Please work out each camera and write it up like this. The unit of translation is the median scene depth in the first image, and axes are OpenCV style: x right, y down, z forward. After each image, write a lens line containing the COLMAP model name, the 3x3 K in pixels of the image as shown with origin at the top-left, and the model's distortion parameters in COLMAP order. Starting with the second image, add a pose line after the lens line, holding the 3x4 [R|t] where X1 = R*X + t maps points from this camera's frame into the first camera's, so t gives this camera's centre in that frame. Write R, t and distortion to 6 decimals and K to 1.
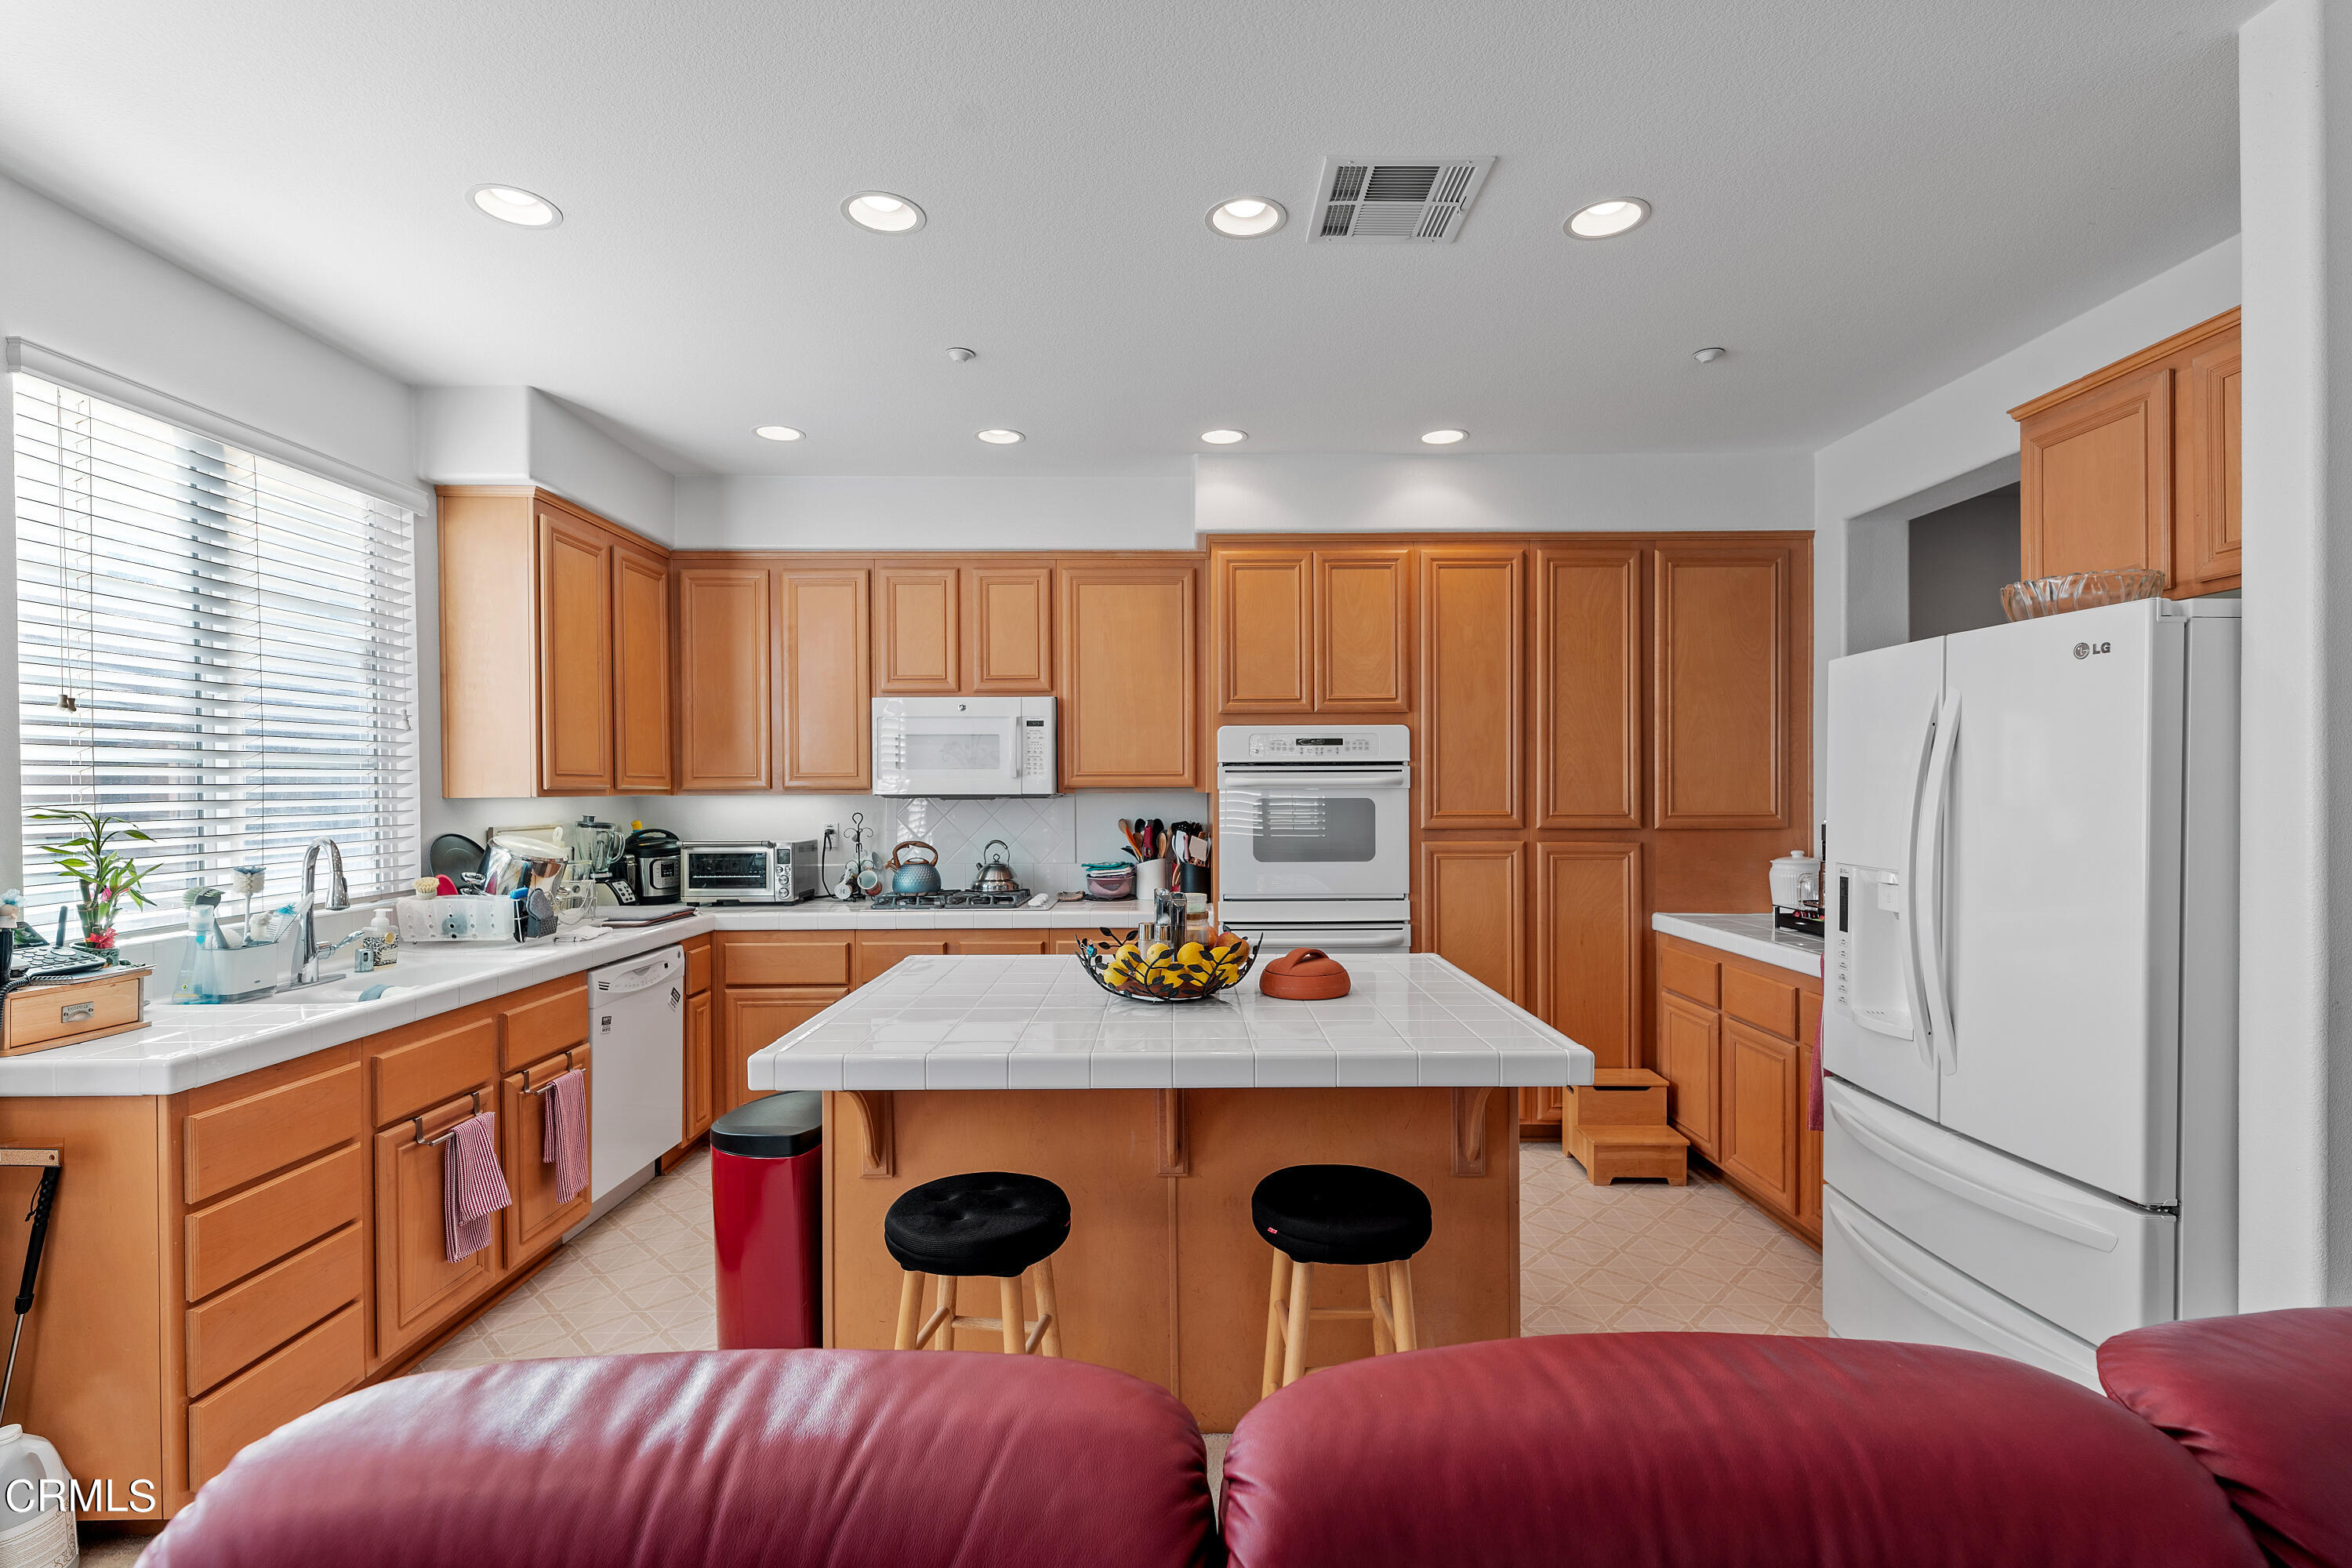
lens RADIAL K [[1072.5, 0, 1189.8], [0, 1072.5, 790.6], [0, 0, 1]] dist [0.003055, -0.000849]
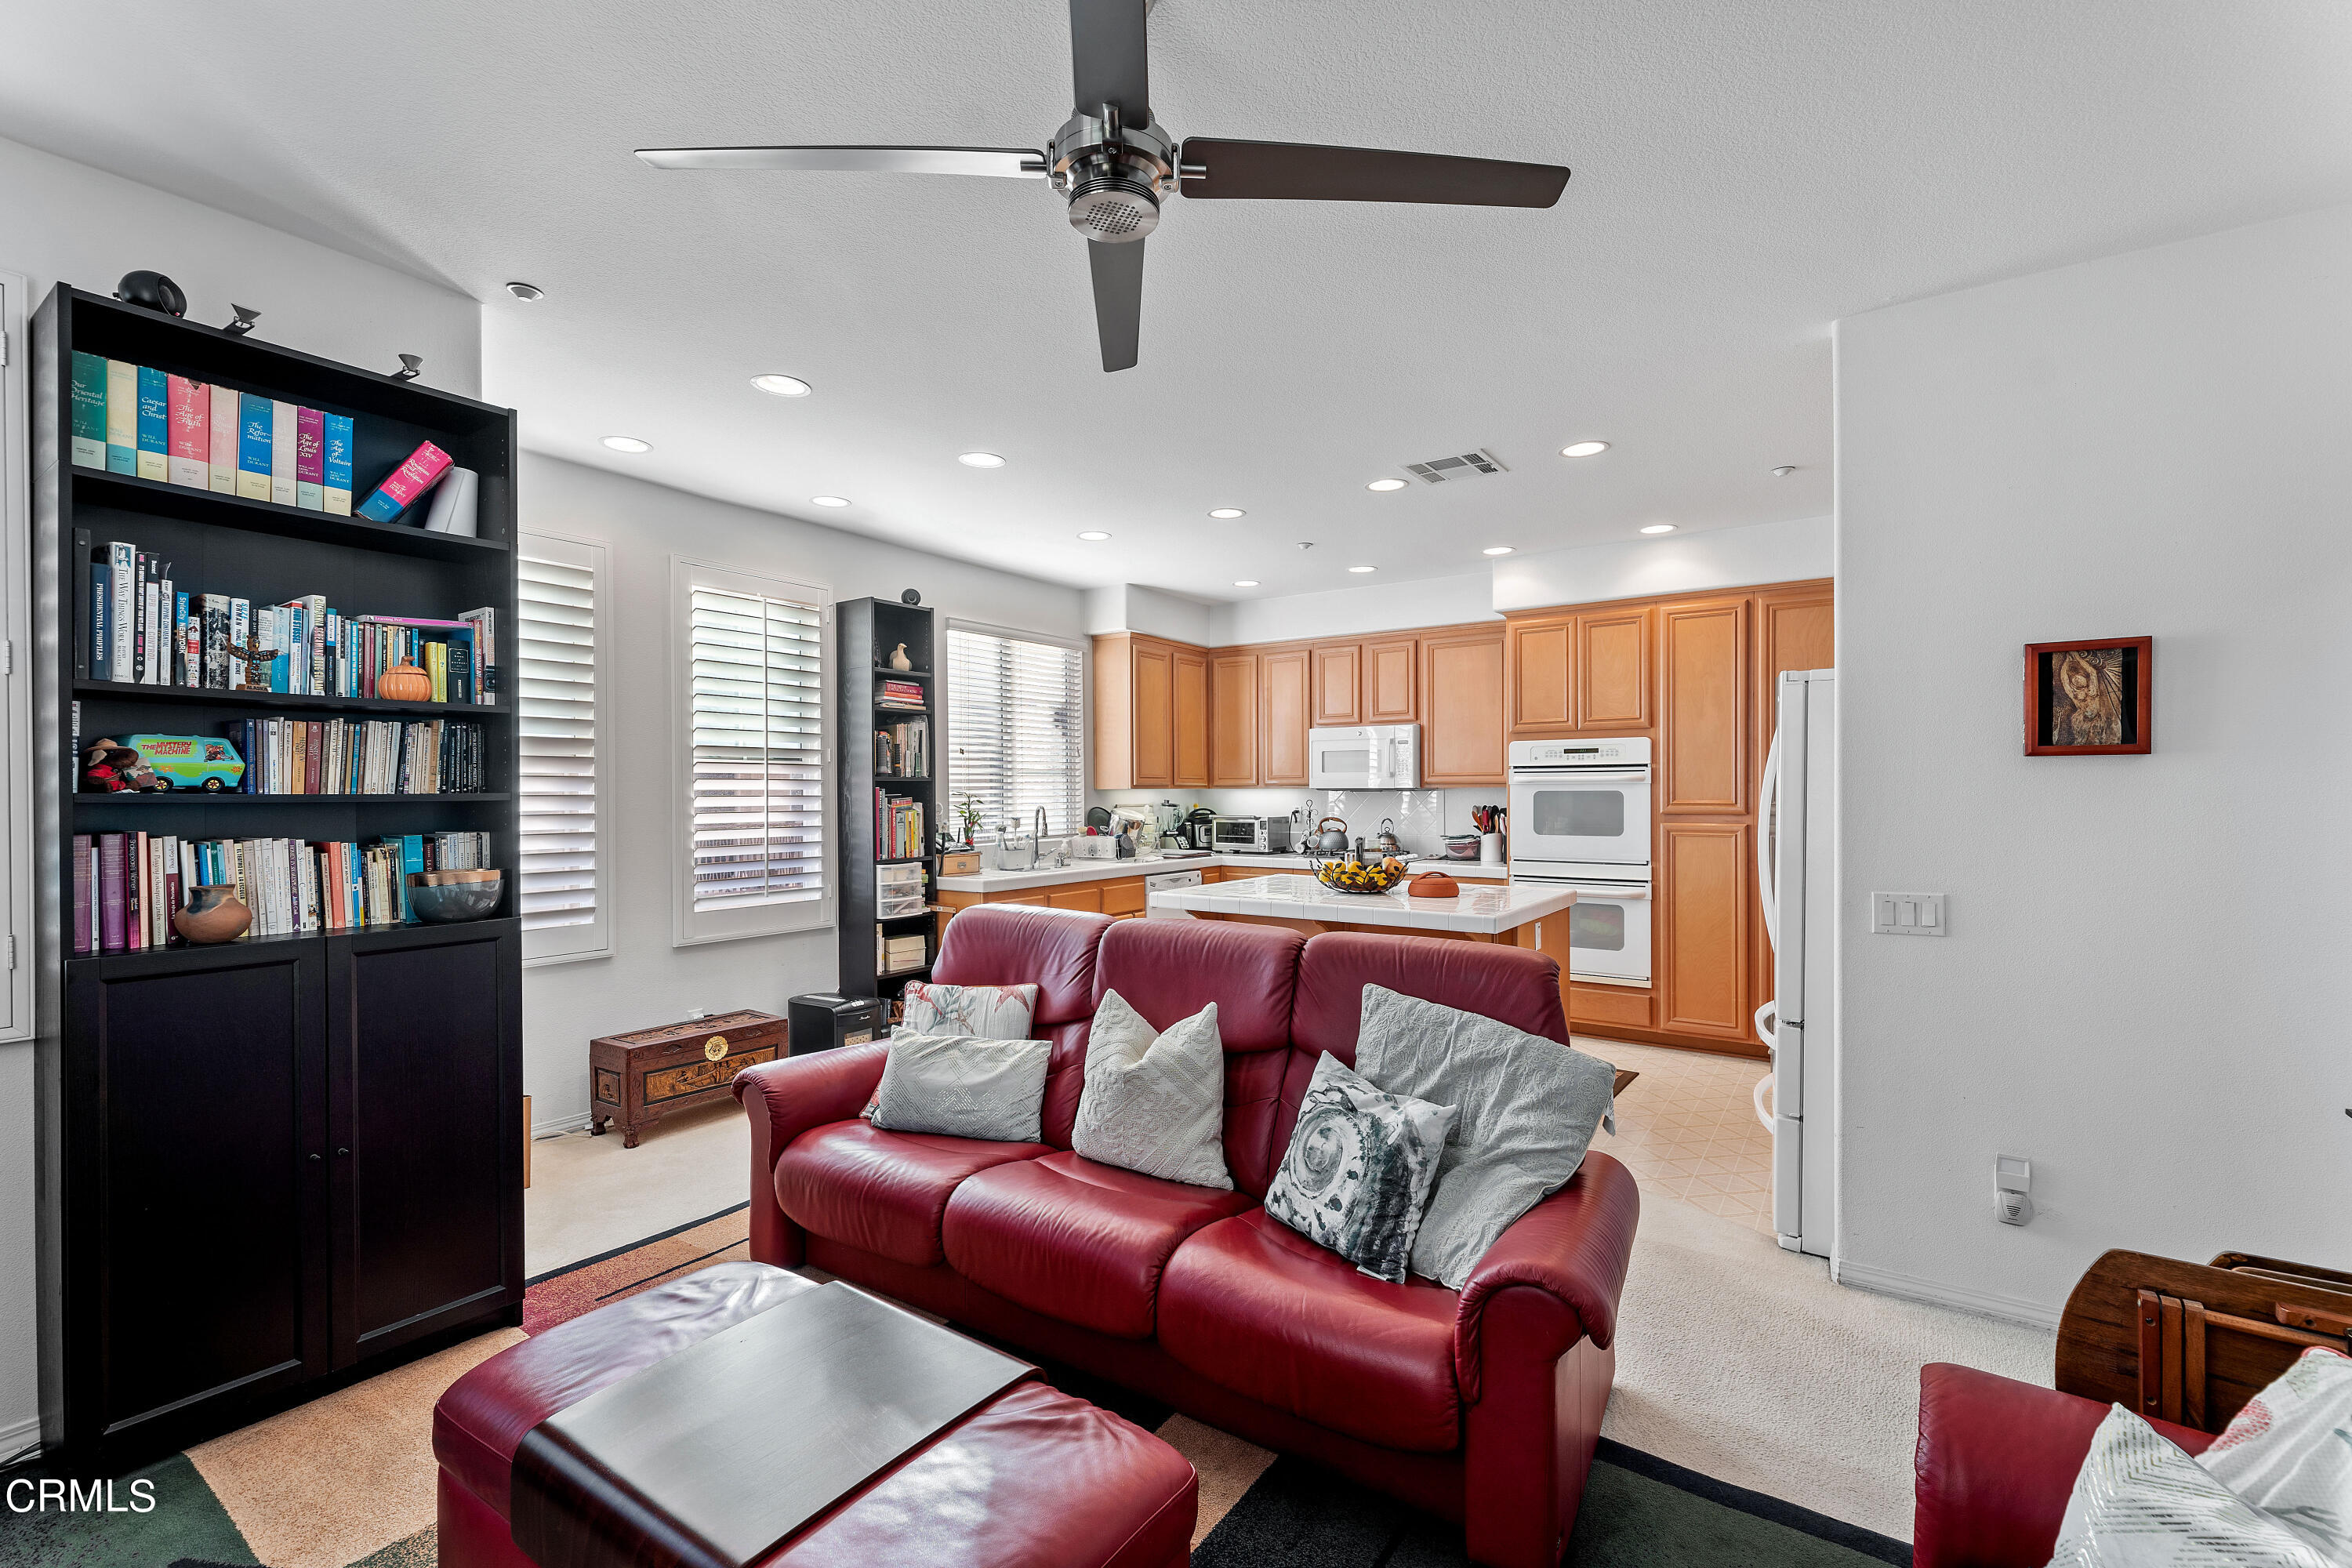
lens RADIAL K [[1015.7, 0, 1172.6], [0, 1015.7, 789.4], [0, 0, 1]] dist [-0.000260, -0.000025]
pose [[0.813073, 0.000602, -0.582161, 0.461566], [-0.000864, 1.000000, -0.000172, 0.006102], [0.582160, 0.000643, 0.813074, -0.403581]]
